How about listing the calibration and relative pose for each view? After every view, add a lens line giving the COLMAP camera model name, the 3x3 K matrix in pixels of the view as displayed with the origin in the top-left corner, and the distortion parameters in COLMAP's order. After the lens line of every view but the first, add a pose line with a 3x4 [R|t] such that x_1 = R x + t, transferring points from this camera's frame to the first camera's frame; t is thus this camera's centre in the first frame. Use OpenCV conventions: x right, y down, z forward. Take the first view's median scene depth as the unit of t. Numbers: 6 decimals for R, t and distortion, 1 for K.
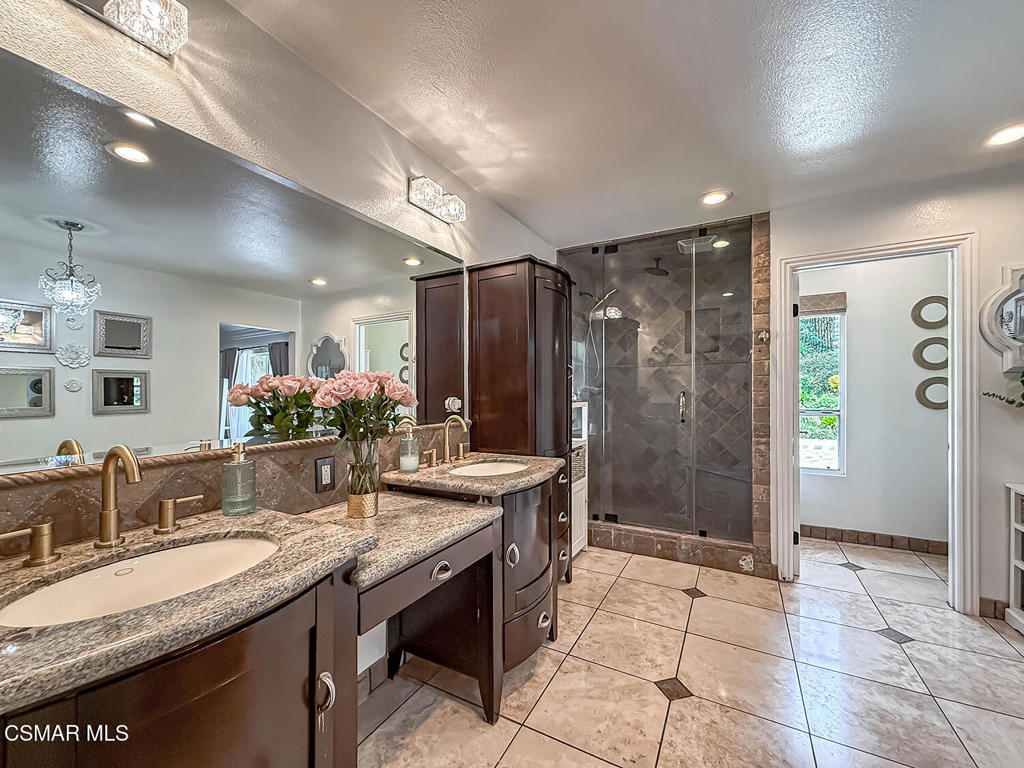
lens RADIAL K [[419.5, 0, 509.8], [0, 419.5, 386.0], [0, 0, 1]] dist [-0.010546, 0.000854]
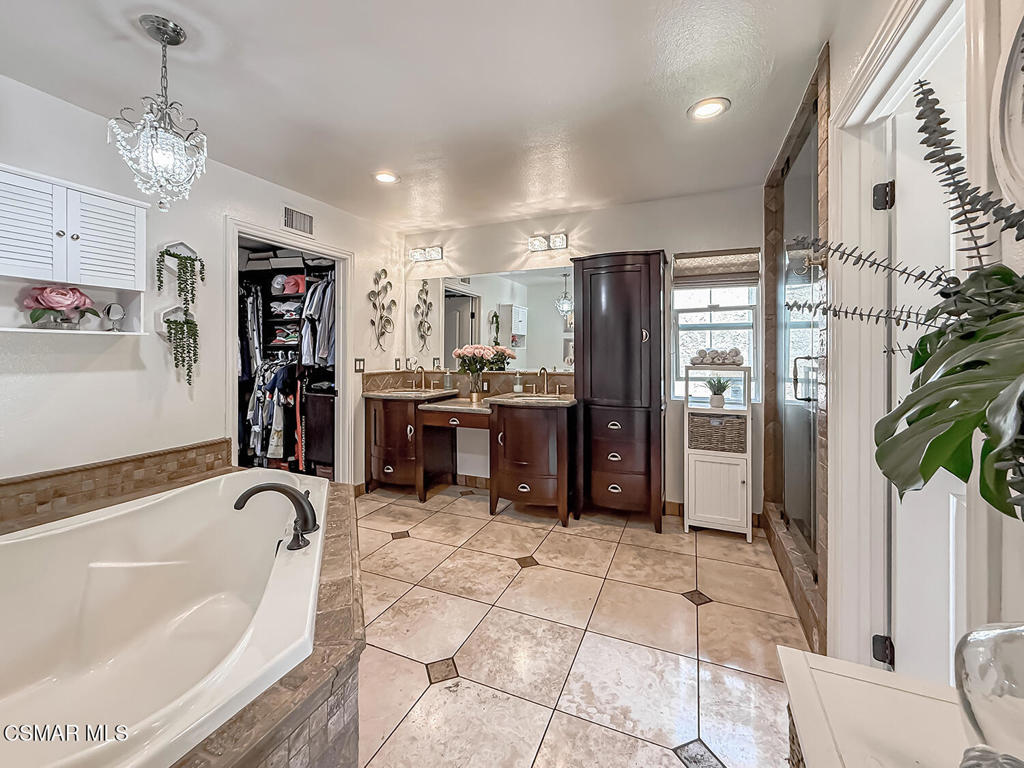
lens RADIAL K [[419.5, 0, 518.4], [0, 419.5, 353.1], [0, 0, 1]] dist [-0.010546, 0.000854]
pose [[0.118671, 0.003394, -0.992928, 1.875395], [0.002176, 0.999991, 0.003678, -0.002898], [0.992931, -0.002597, 0.118663, 0.818845]]
